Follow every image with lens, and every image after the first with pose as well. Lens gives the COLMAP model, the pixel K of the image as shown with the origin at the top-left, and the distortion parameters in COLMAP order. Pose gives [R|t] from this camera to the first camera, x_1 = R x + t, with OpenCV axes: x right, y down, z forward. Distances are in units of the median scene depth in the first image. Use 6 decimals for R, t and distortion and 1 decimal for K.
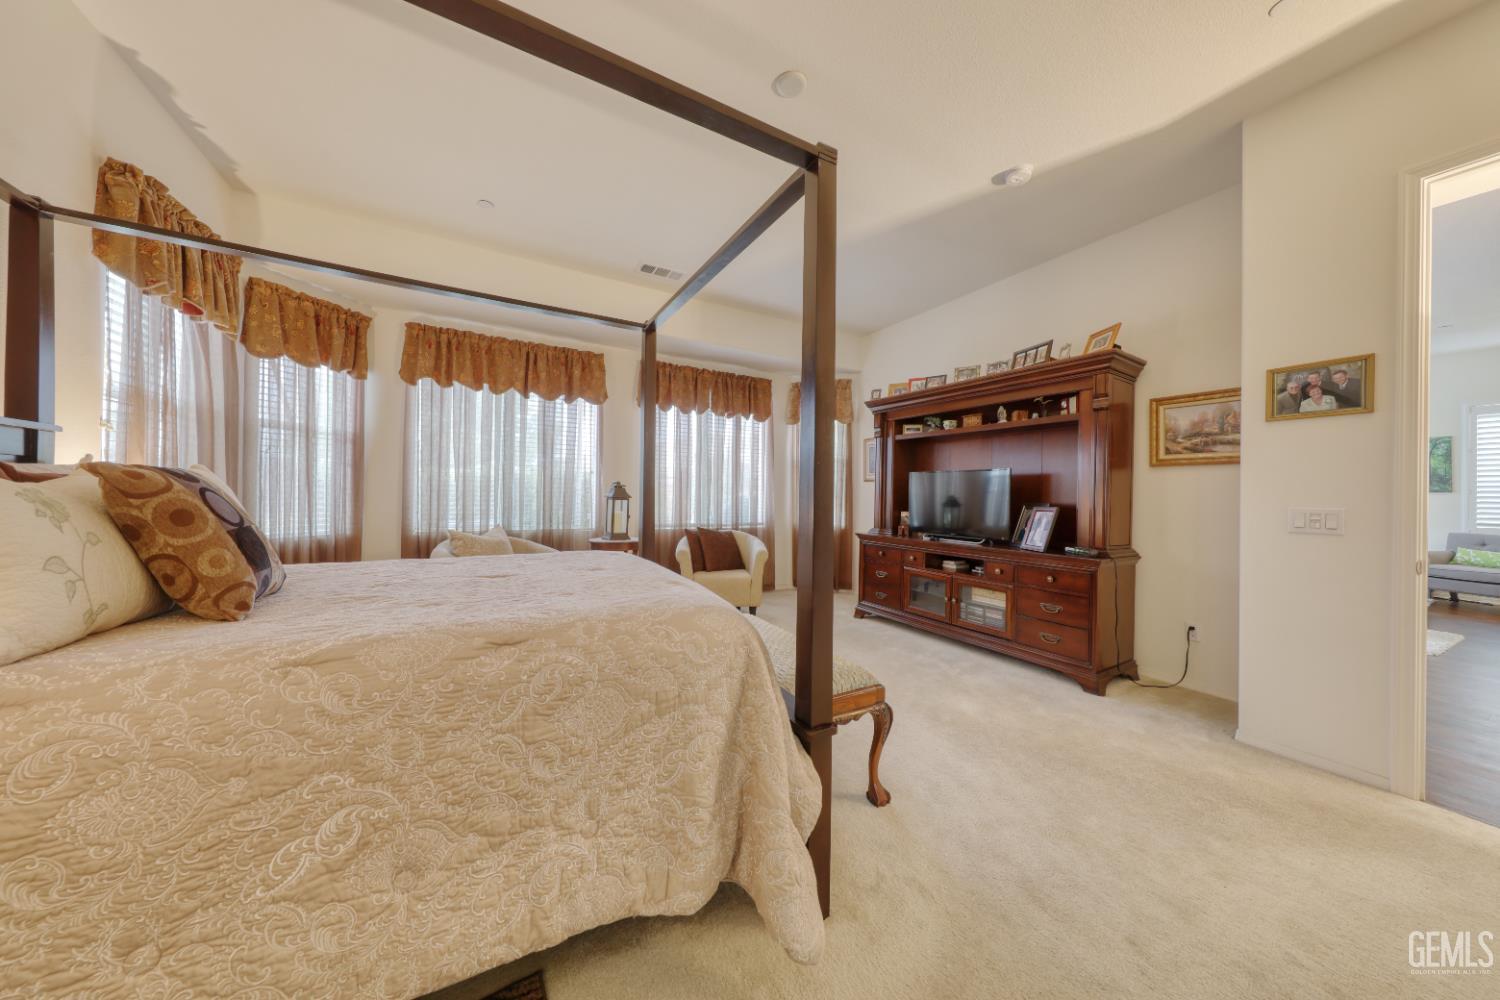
lens RADIAL K [[472.2, 0, 747.4], [0, 472.2, 496.0], [0, 0, 1]] dist [0.002052, -0.000626]
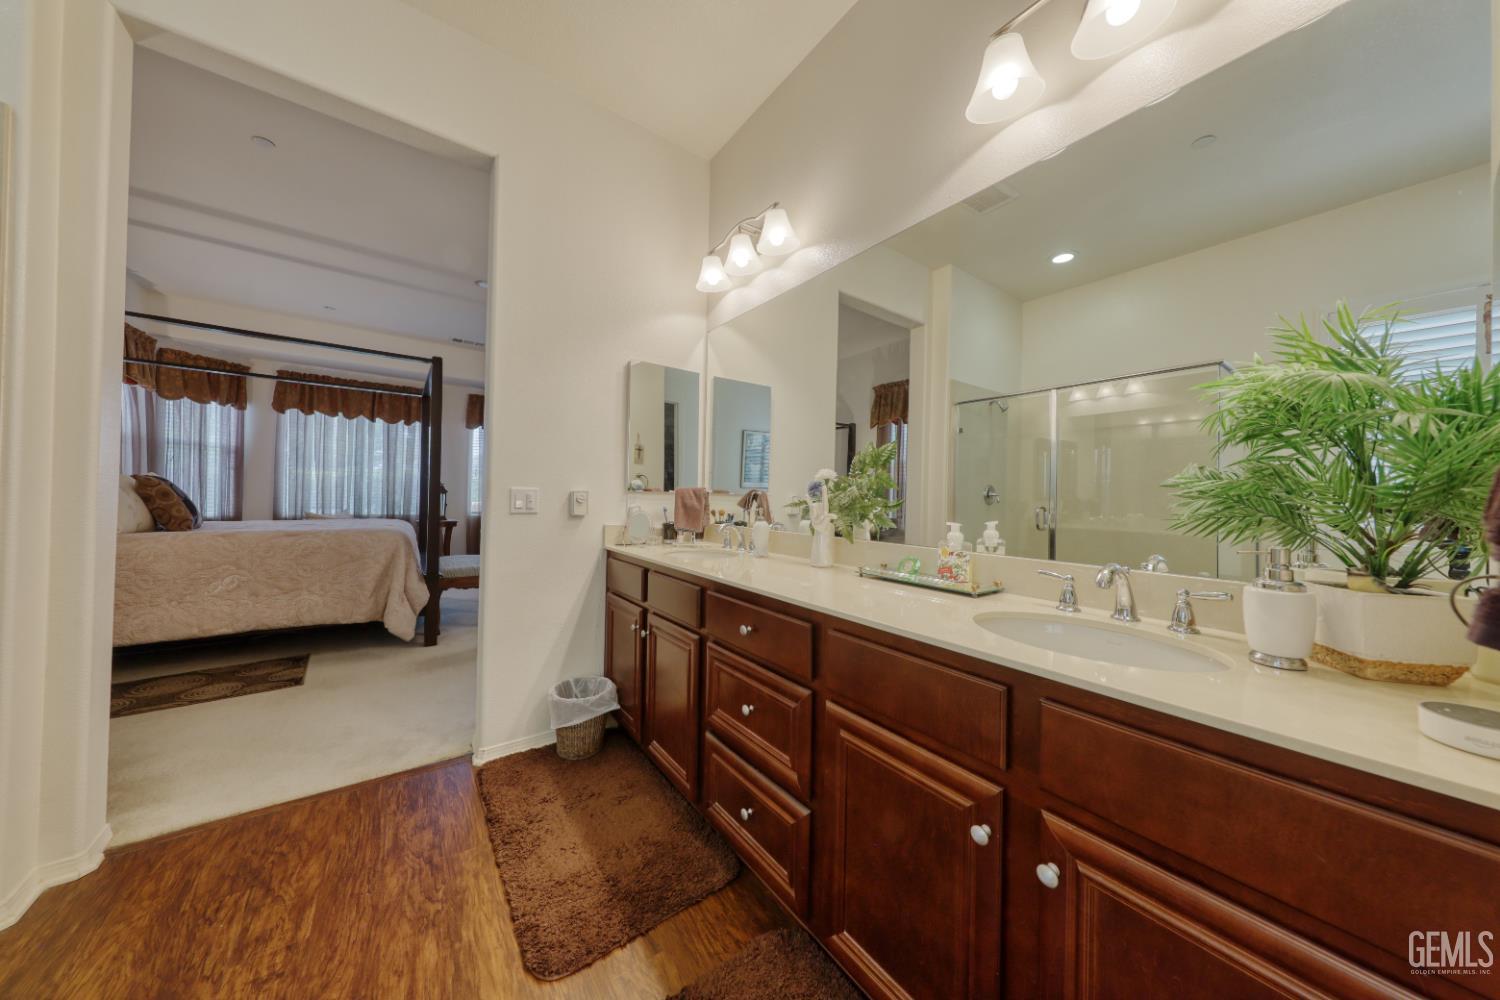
lens RADIAL K [[472.2, 0, 749.8], [0, 472.2, 494.7], [0, 0, 1]] dist [0.002052, -0.000626]
pose [[0.991170, 0.003761, 0.132546, 0.603747], [-0.003557, 0.999992, -0.001774, 0.013321], [-0.132552, 0.001286, 0.991175, -0.725582]]
